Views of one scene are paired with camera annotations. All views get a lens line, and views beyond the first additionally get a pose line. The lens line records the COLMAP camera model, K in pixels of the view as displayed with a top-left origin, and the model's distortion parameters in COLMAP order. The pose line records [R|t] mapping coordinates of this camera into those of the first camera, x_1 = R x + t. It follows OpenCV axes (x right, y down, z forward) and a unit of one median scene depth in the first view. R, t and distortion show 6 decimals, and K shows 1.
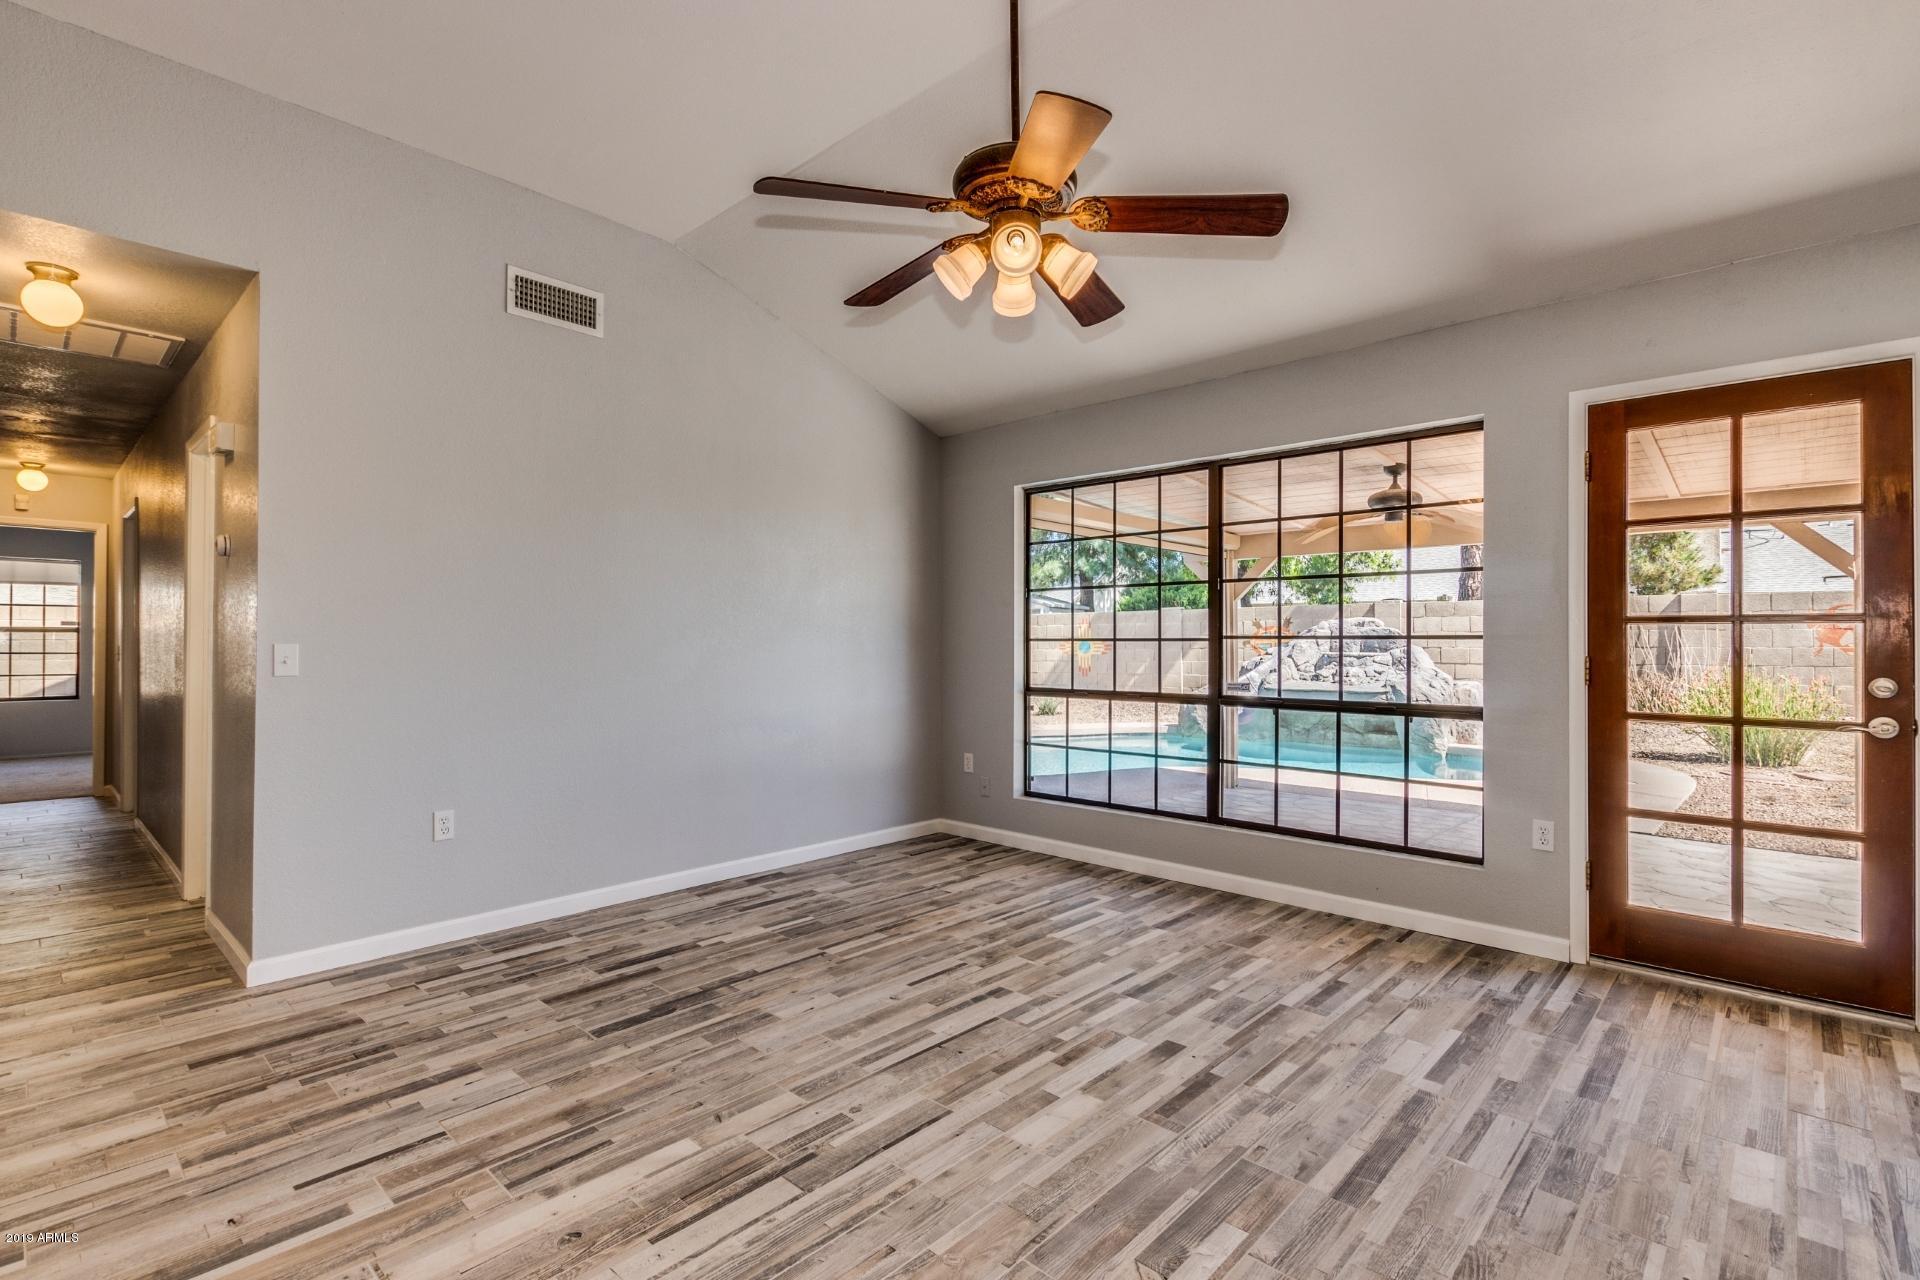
lens RADIAL K [[883.7, 0, 968.6], [0, 883.7, 637.5], [0, 0, 1]] dist [0.004420, -0.001603]
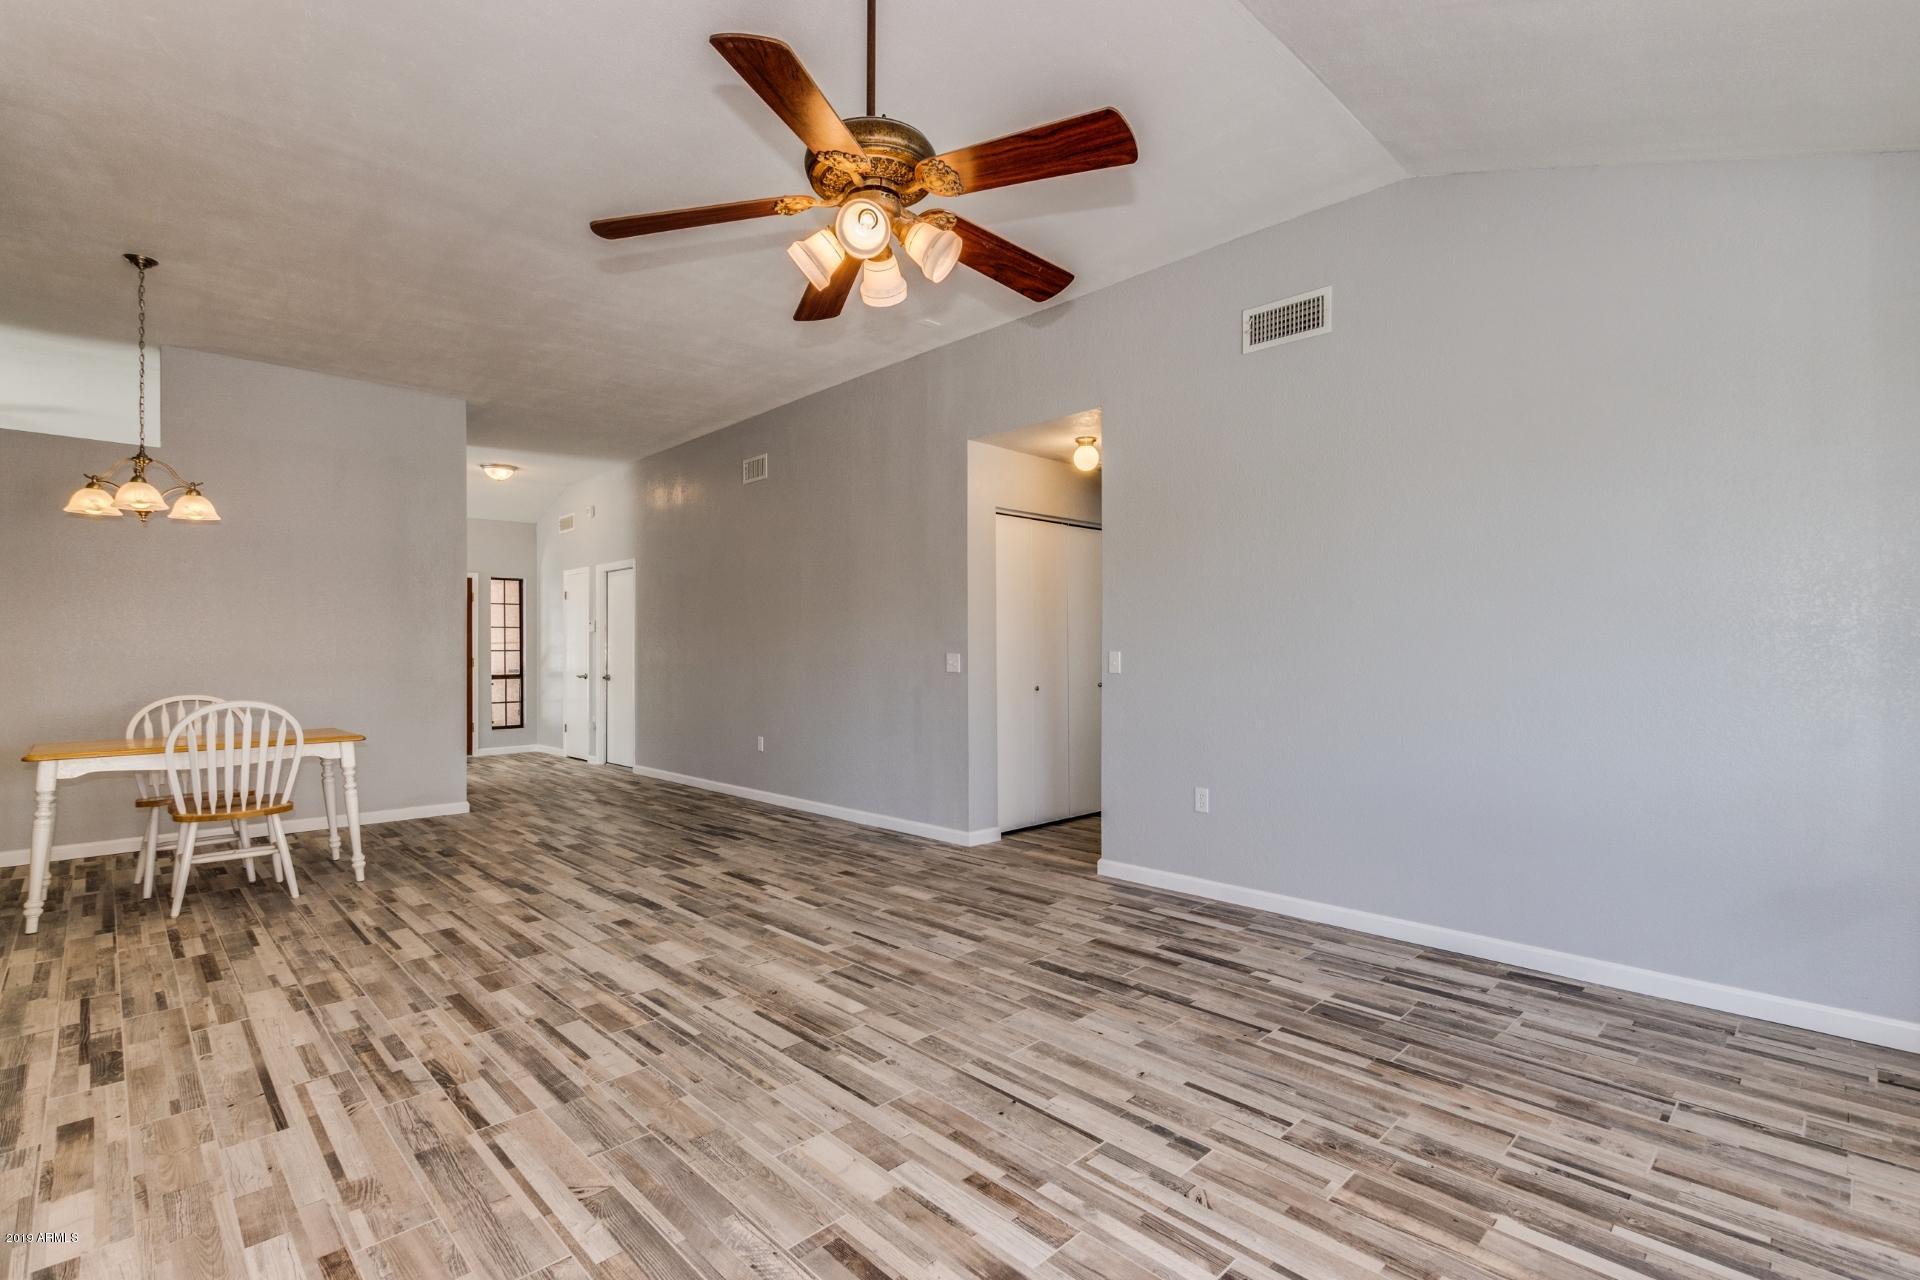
lens RADIAL K [[883.7, 0, 959.7], [0, 883.7, 637.7], [0, 0, 1]] dist [0.004420, -0.001603]
pose [[-0.052093, -0.016060, -0.998513, 0.710637], [0.009738, 0.999815, -0.016589, 0.007648], [0.998595, -0.010587, -0.051927, 0.814766]]
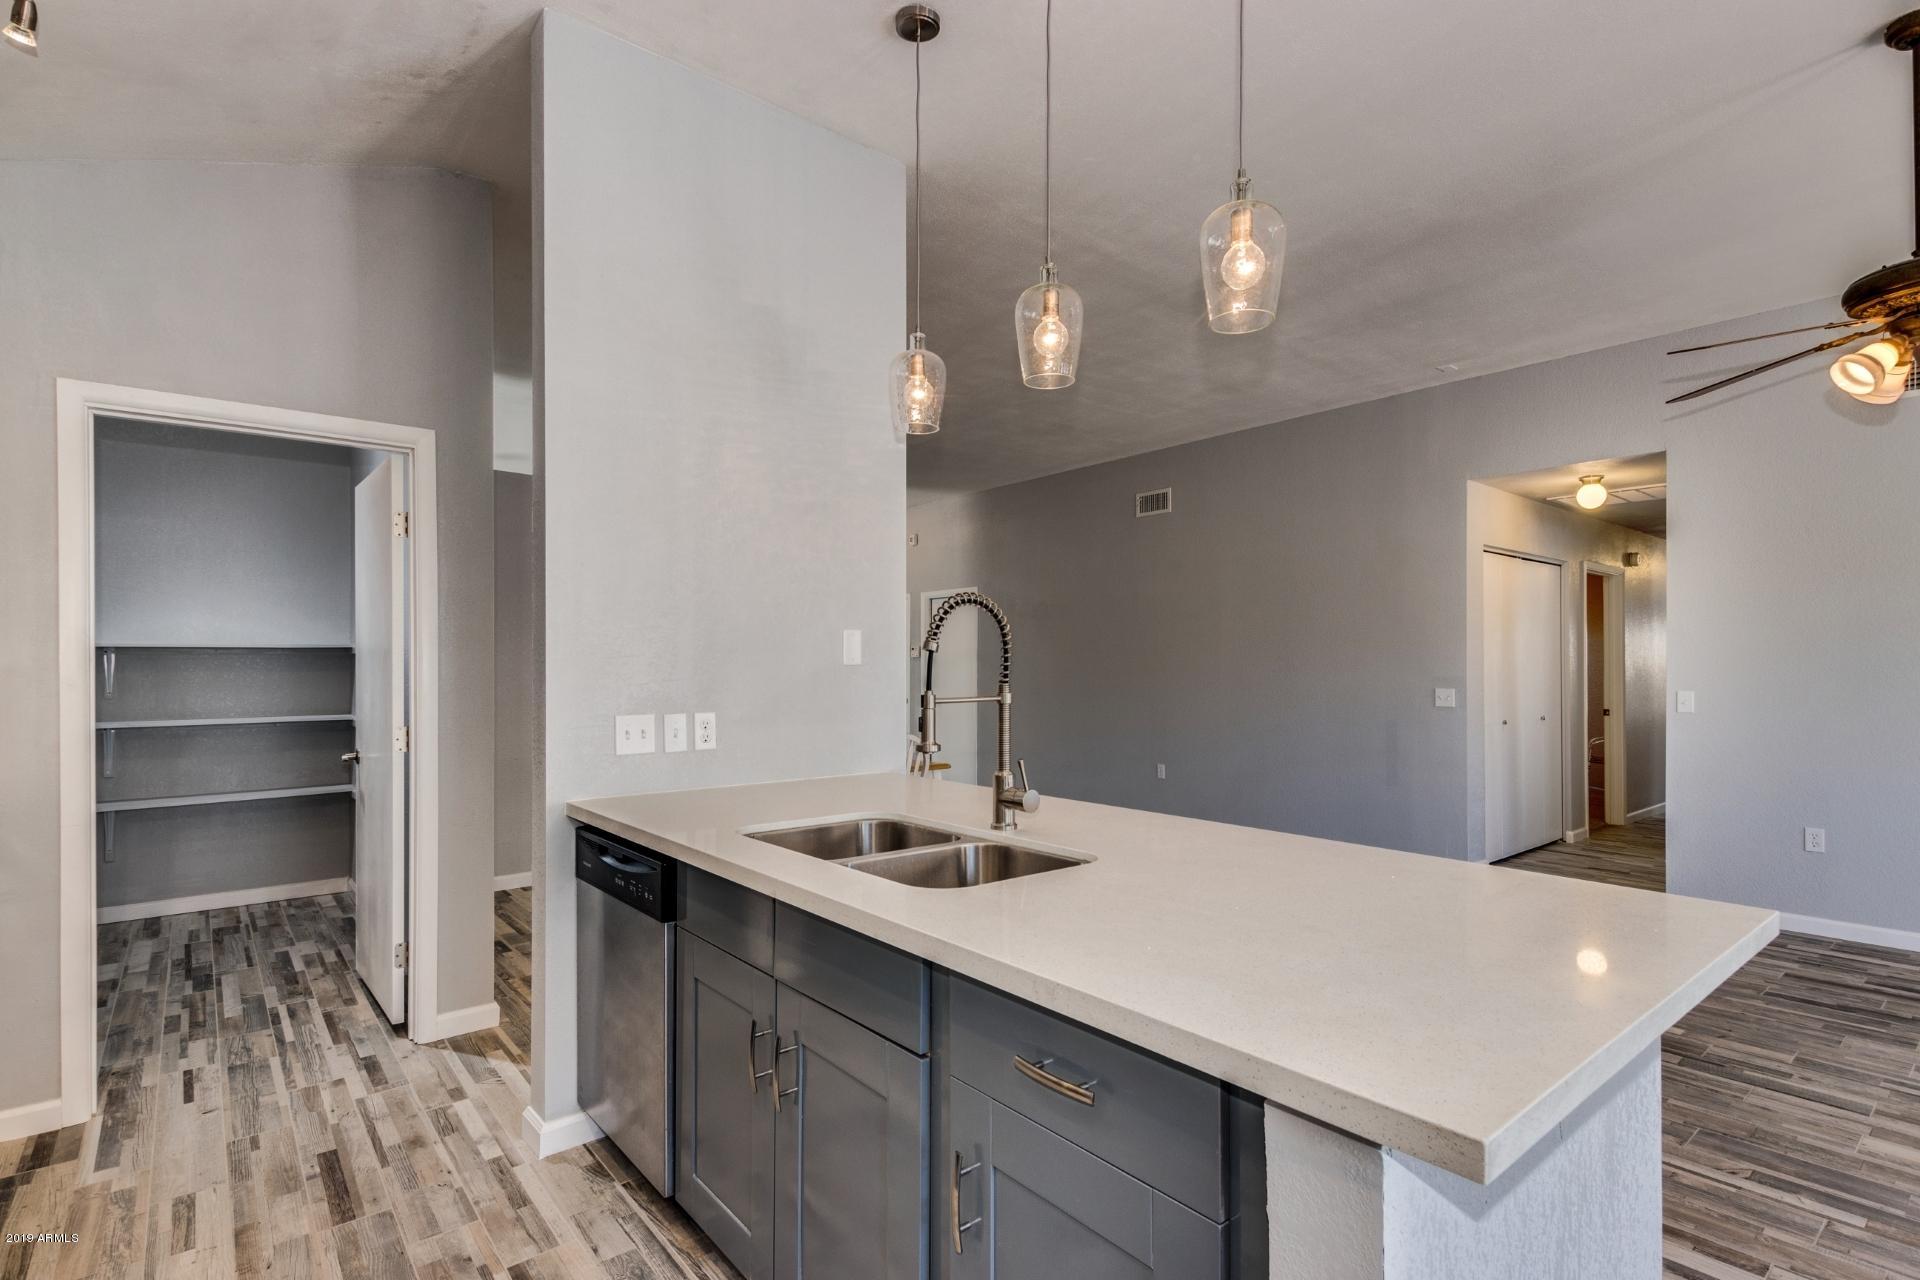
lens RADIAL K [[926.3, 0, 964.1], [0, 926.3, 649.3], [0, 0, 1]] dist [0.001907, 0.000337]
pose [[-0.133859, -0.018163, -0.990834, 0.952458], [0.005807, 0.999800, -0.019112, -0.040163], [0.990983, -0.008312, -0.133727, -0.001871]]
